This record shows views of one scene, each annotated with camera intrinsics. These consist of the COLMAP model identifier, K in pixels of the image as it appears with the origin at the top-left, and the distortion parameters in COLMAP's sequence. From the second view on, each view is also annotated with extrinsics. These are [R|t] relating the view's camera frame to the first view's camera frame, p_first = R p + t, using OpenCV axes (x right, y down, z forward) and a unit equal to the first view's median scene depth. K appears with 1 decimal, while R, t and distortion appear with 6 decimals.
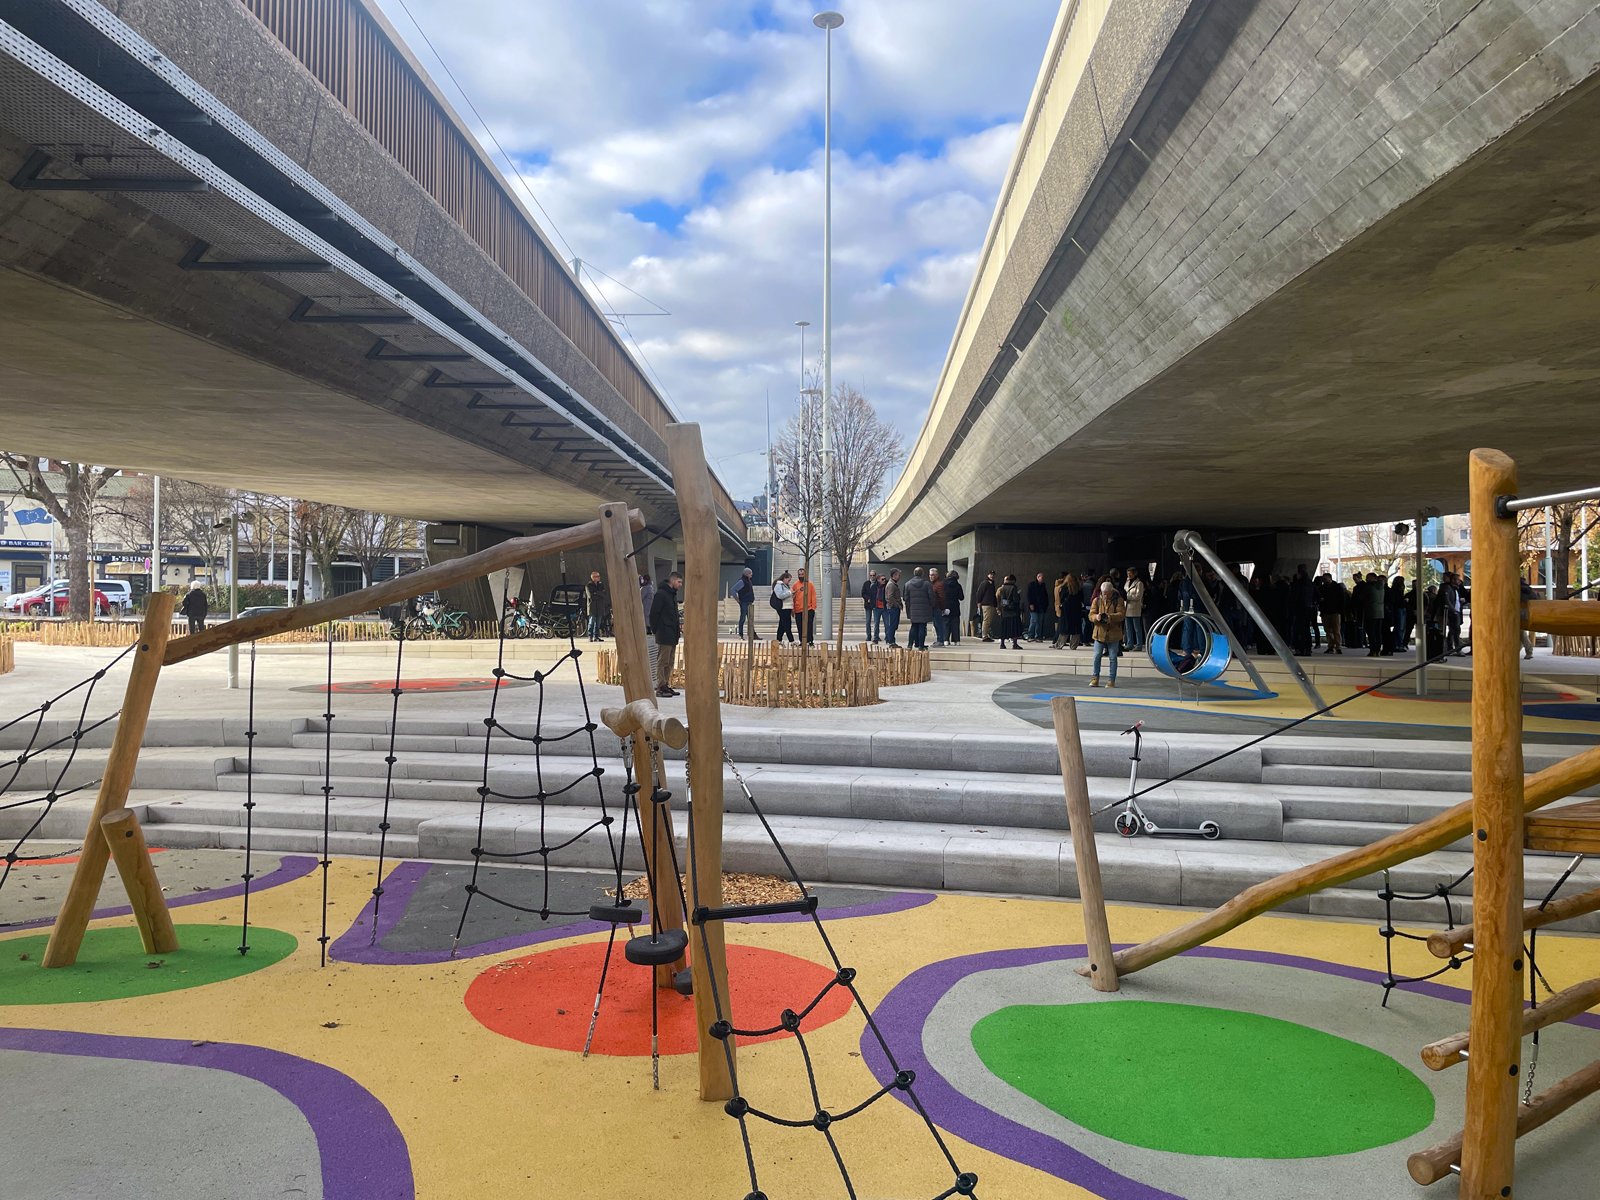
lens RADIAL K [[1203.8, 0, 799.8], [0, 1203.8, 599.1], [0, 0, 1]] dist [0.000283, 0.000010]
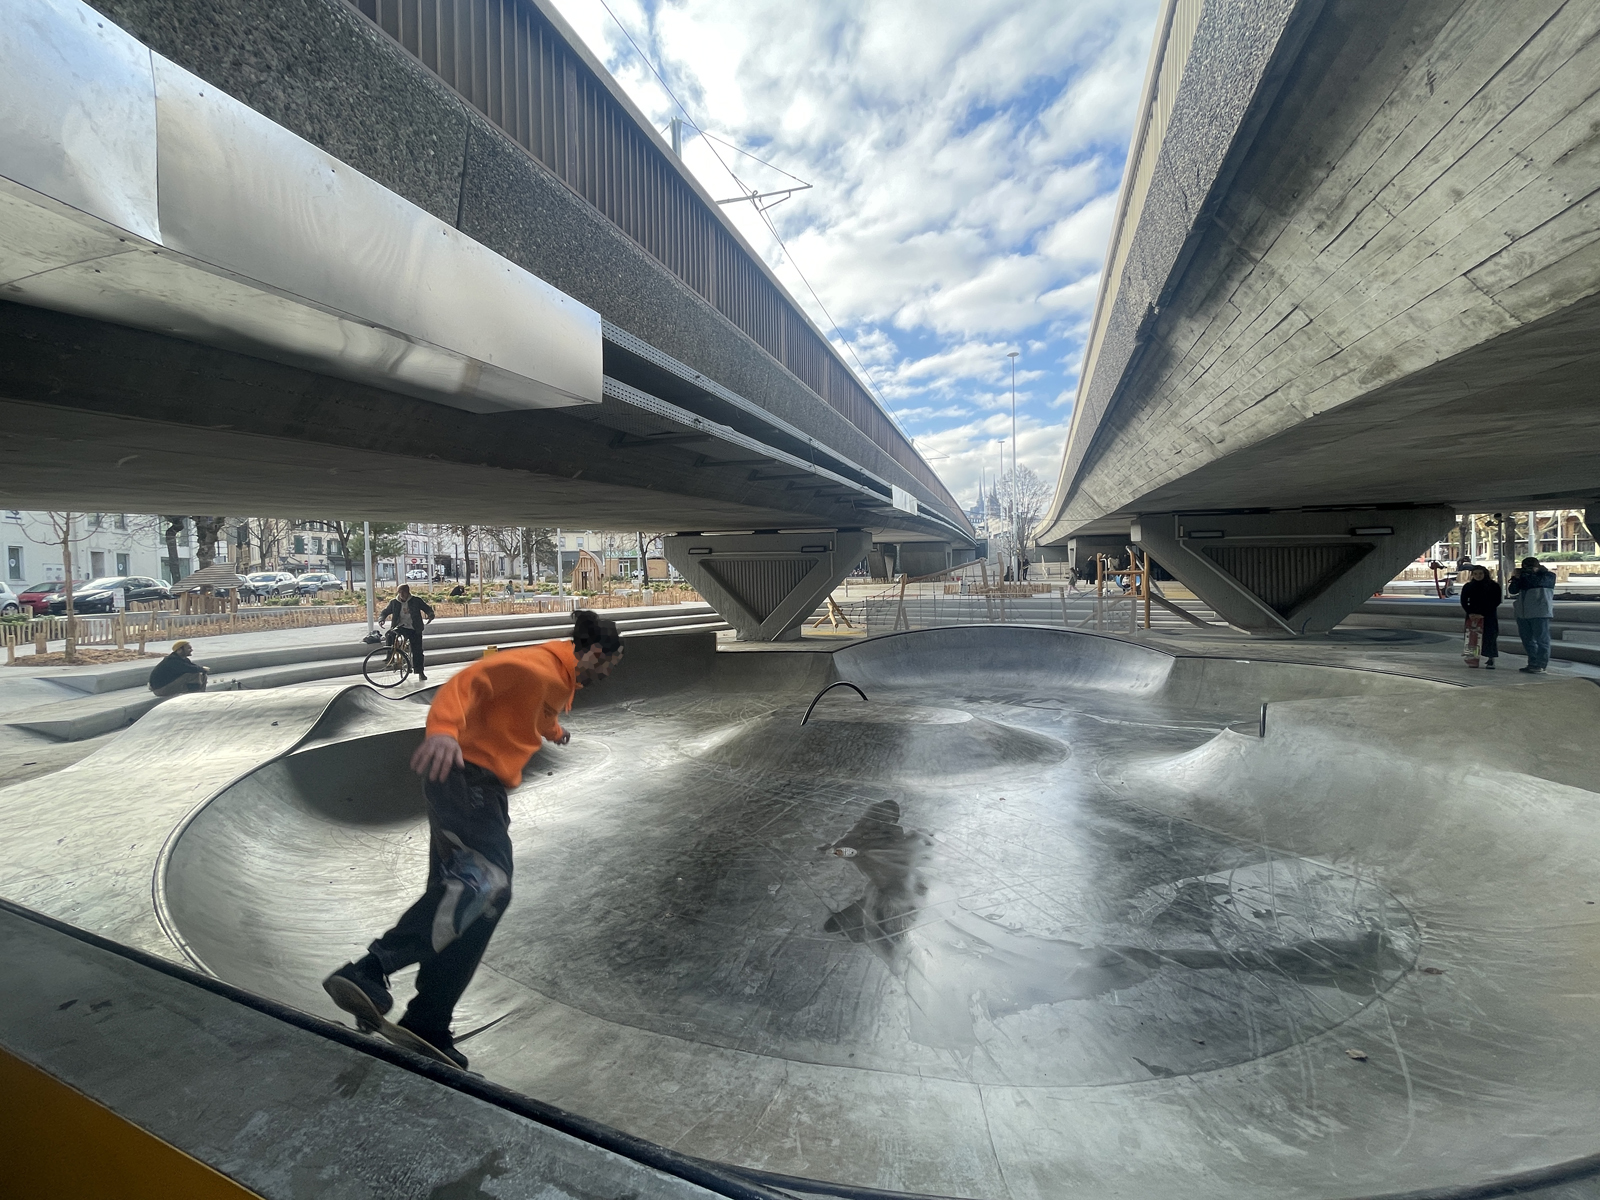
lens RADIAL K [[645.1, 0, 797.7], [0, 645.1, 594.4], [0, 0, 1]] dist [-0.007007, -0.000363]
pose [[0.954922, -0.011911, -0.296619, -0.012943], [0.025376, 0.998813, 0.041583, -0.008681], [0.295772, -0.047235, 0.954090, -0.438882]]
